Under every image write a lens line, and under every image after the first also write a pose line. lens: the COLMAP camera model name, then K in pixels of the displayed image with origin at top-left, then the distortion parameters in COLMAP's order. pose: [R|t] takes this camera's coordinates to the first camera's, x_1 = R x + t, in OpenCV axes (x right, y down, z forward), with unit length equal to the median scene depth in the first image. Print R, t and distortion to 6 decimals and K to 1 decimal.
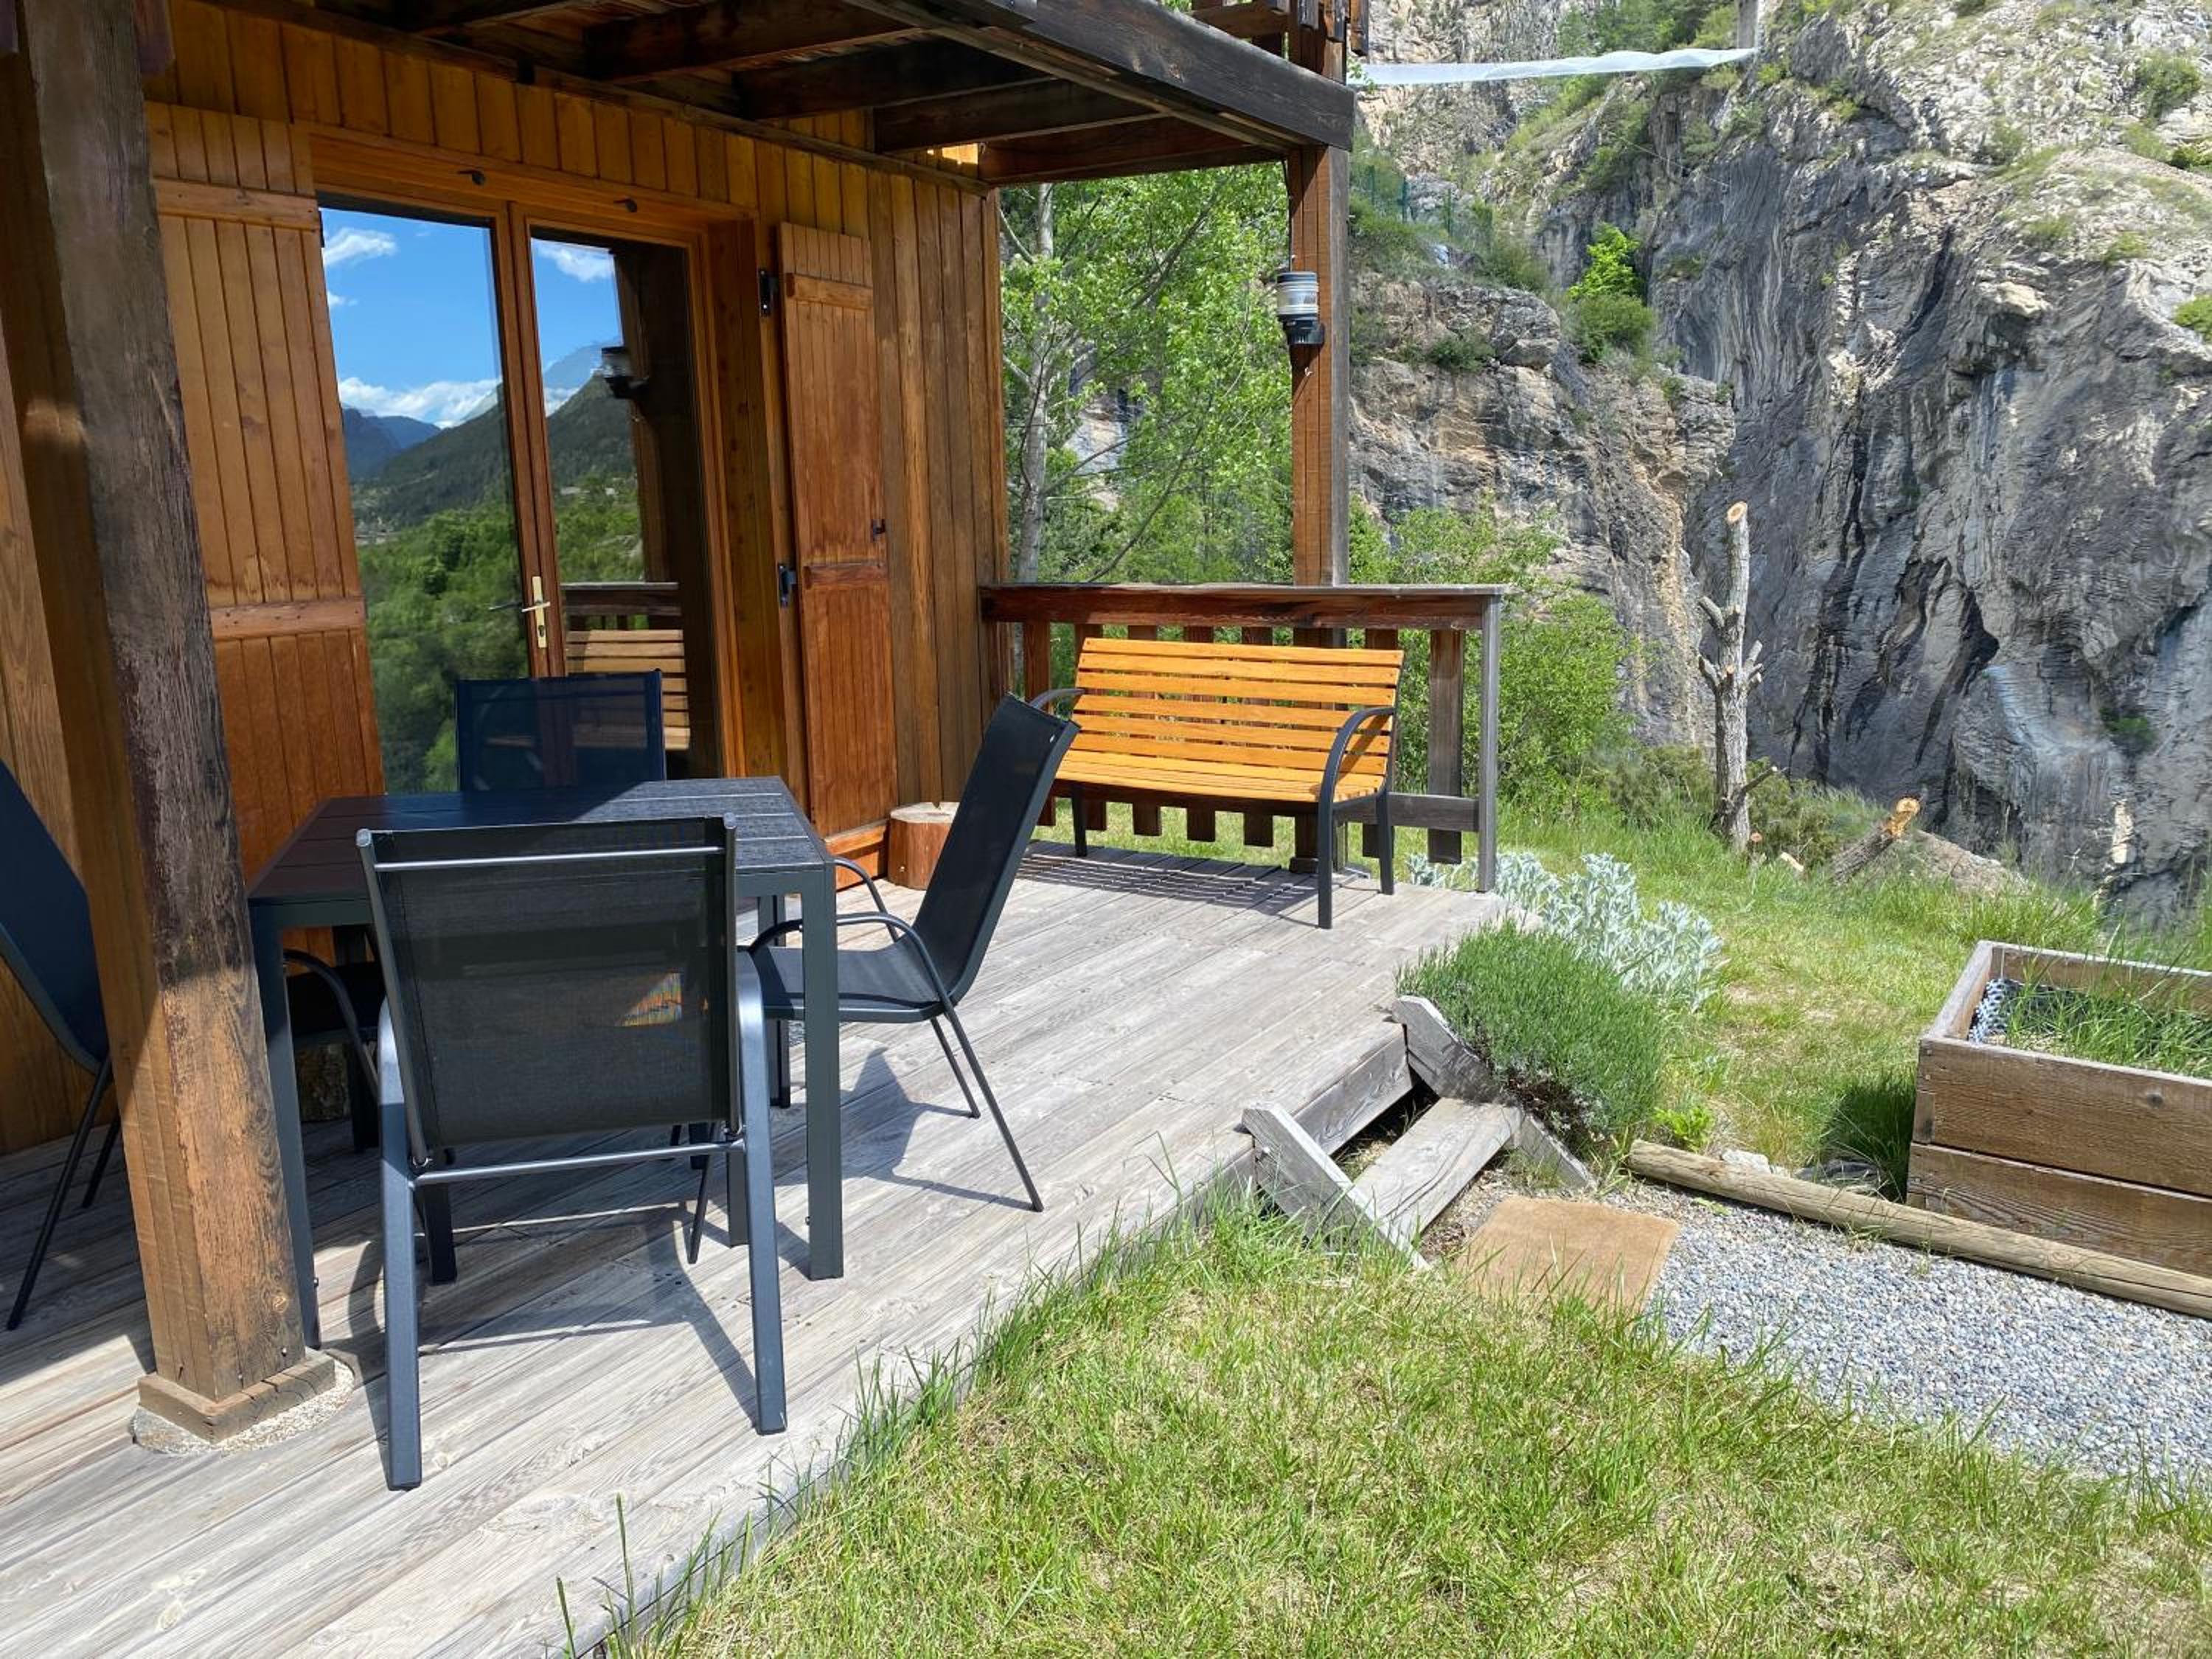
lens RADIAL K [[1683.8, 0, 1107.9], [0, 1683.8, 830.4], [0, 0, 1]] dist [-0.002020, -0.000480]
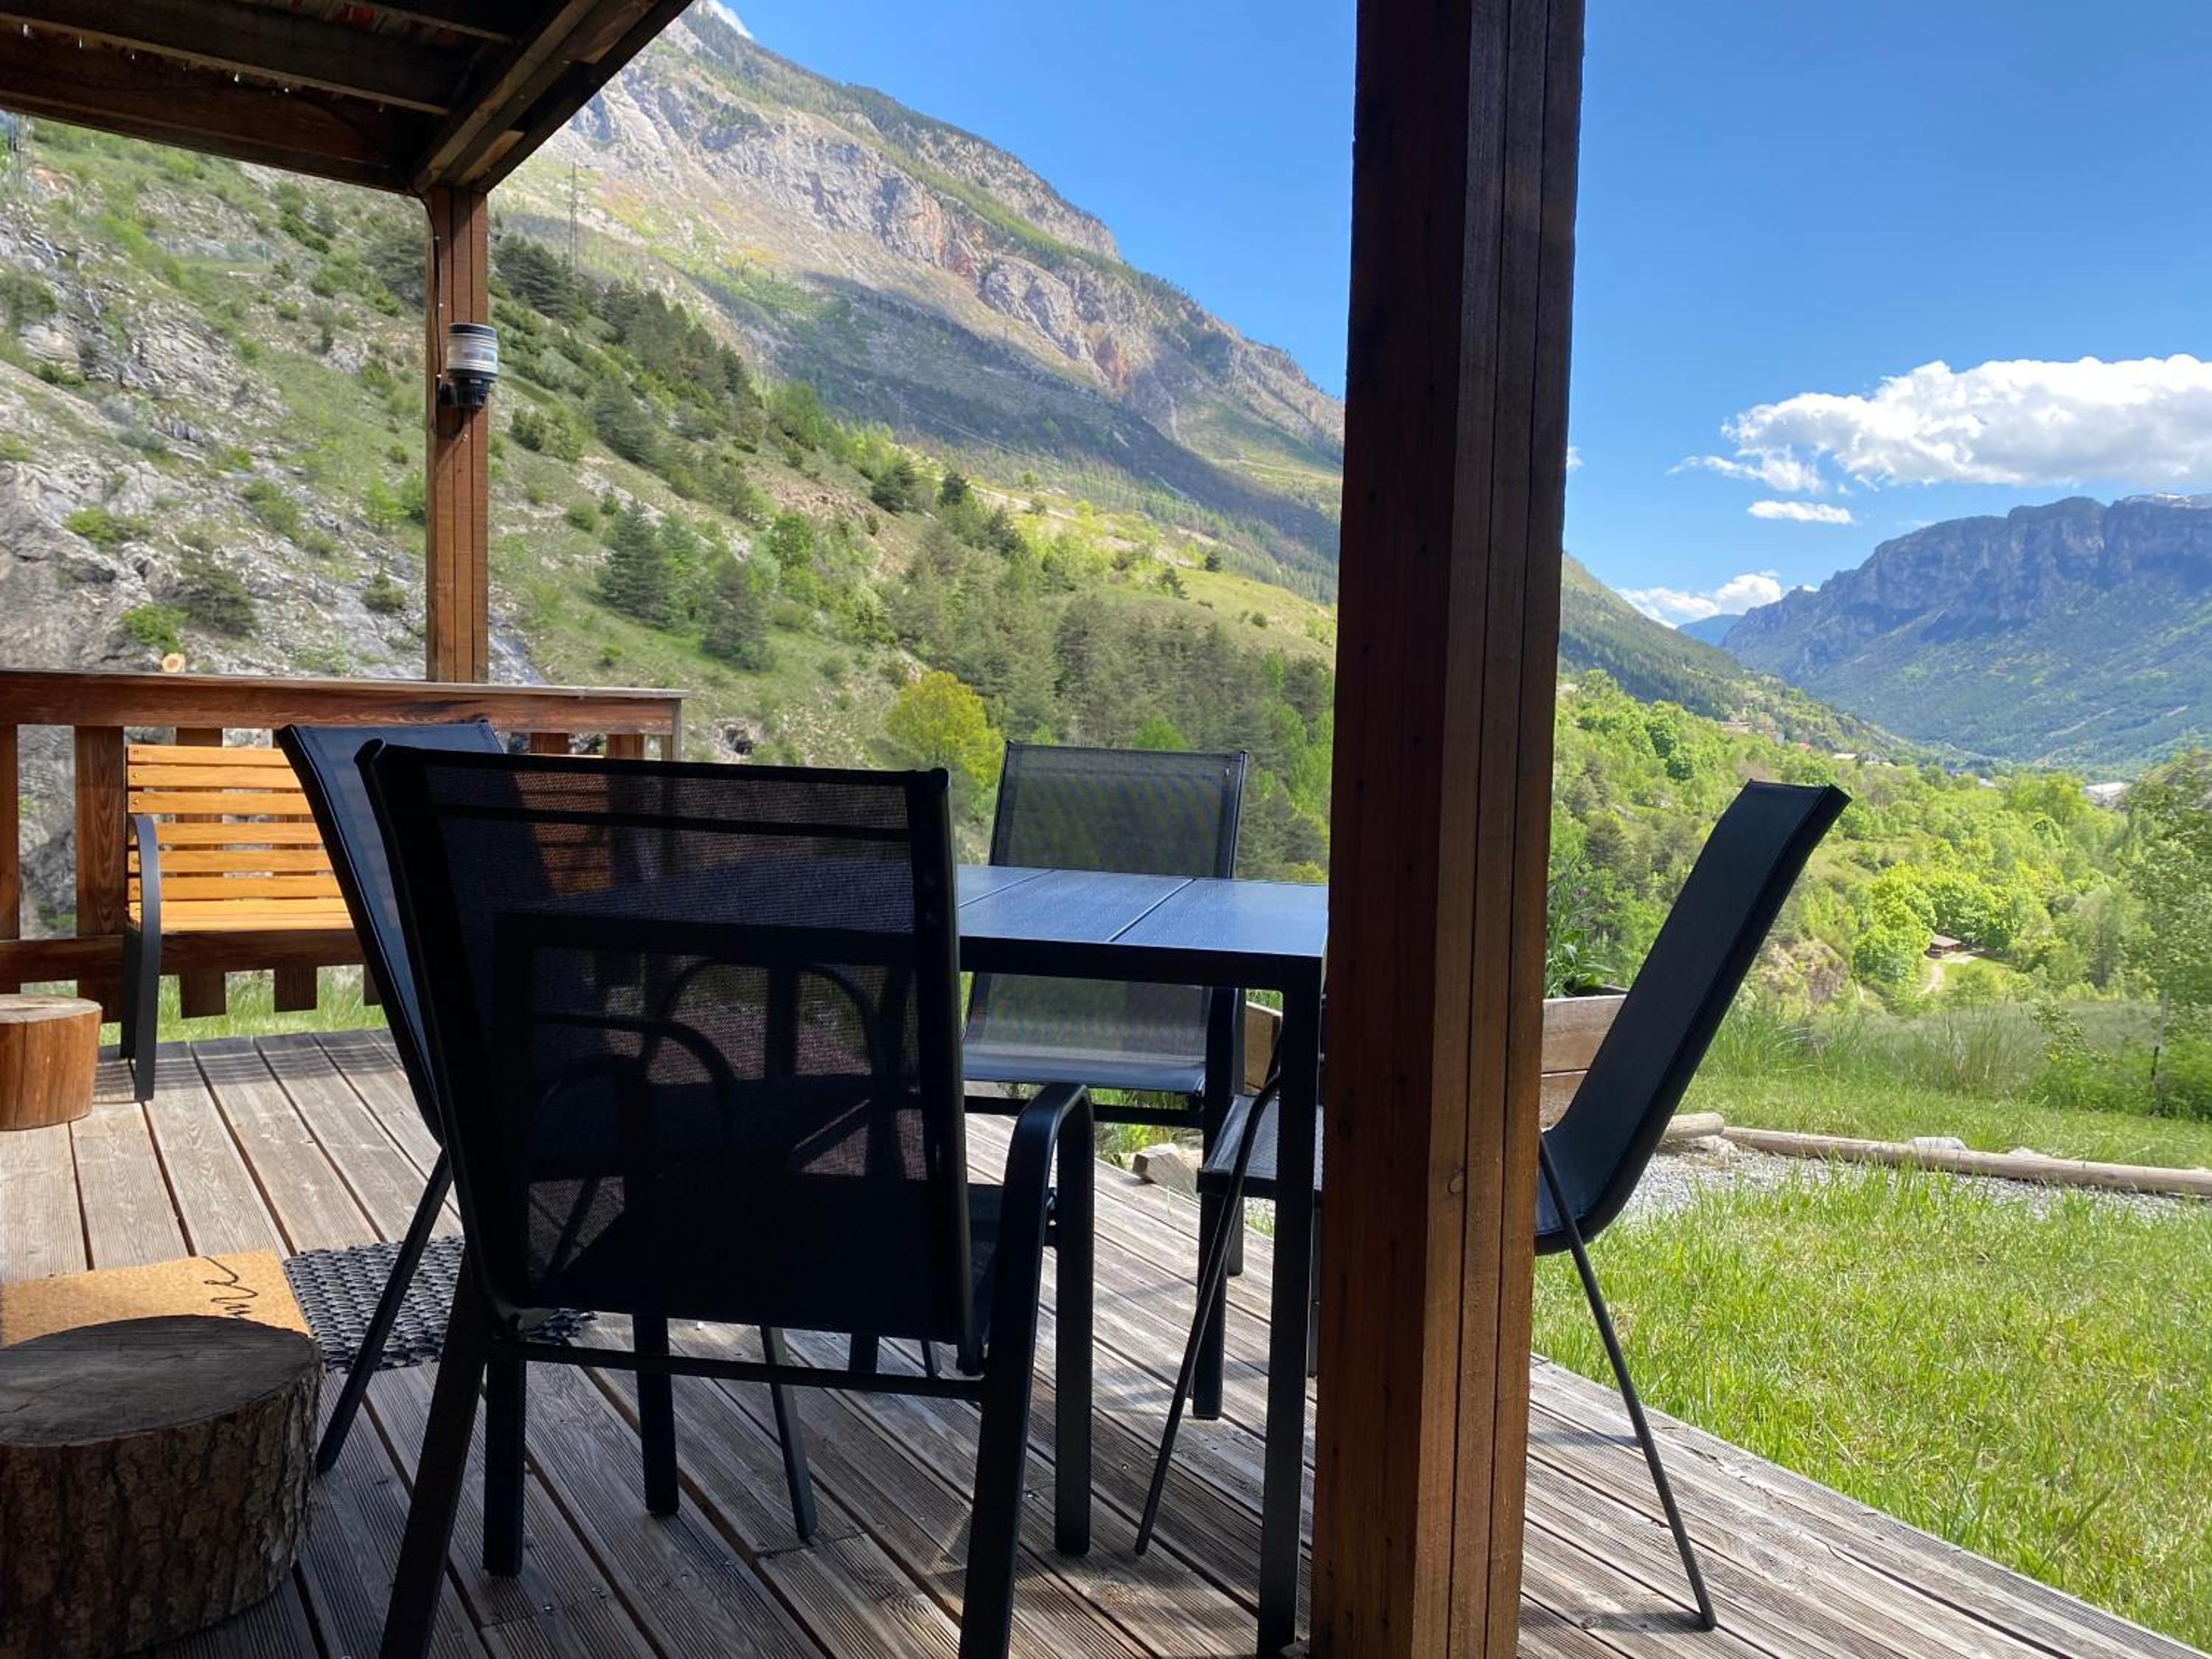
lens RADIAL K [[1685.1, 0, 1089.9], [0, 1685.1, 832.7], [0, 0, 1]] dist [0.007298, 0.002236]
pose [[0.435676, -0.027990, 0.899668, -0.028473], [0.133635, 0.990451, -0.033900, 0.000216], [-0.890128, 0.134997, 0.435256, 0.019002]]
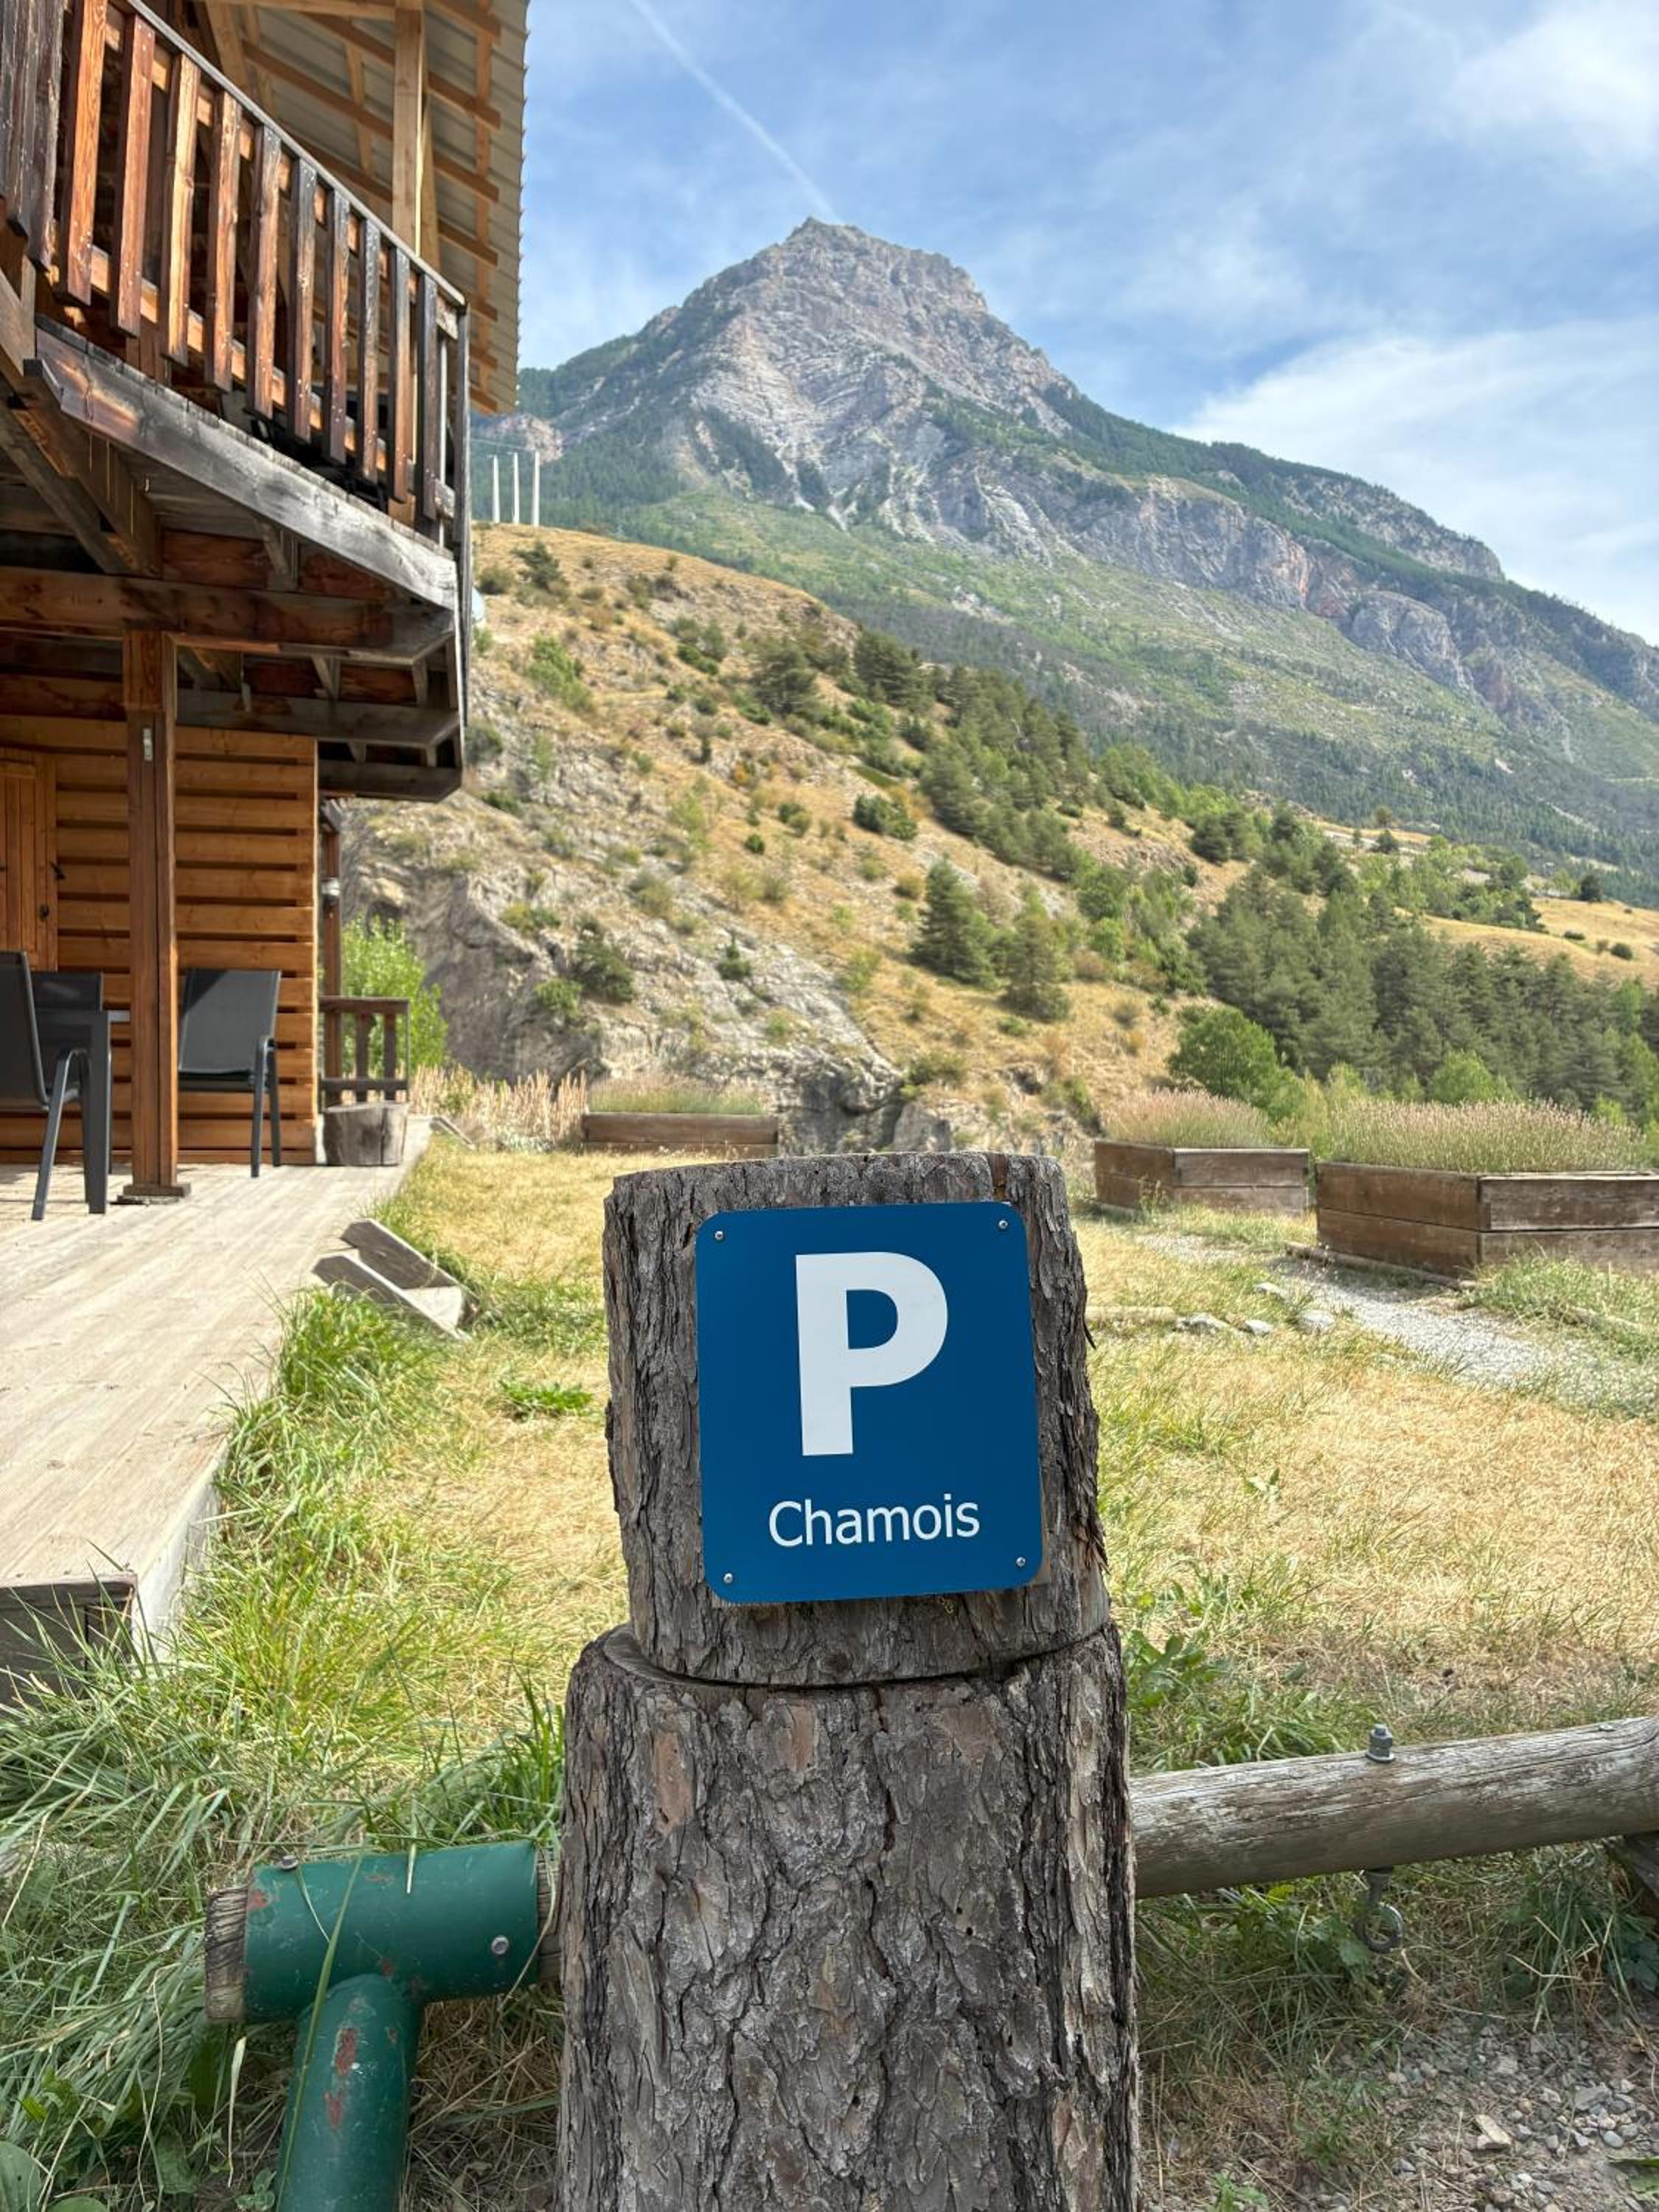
lens RADIAL K [[1670.5, 0, 844.9], [0, 1670.5, 1100.4], [0, 0, 1]] dist [0.011266, 0.000481]
pose [[0.724839, 0.008413, 0.688867, -0.061851], [0.108543, 0.986042, -0.126252, 0.025477], [-0.680314, 0.166284, 0.713808, -0.078235]]
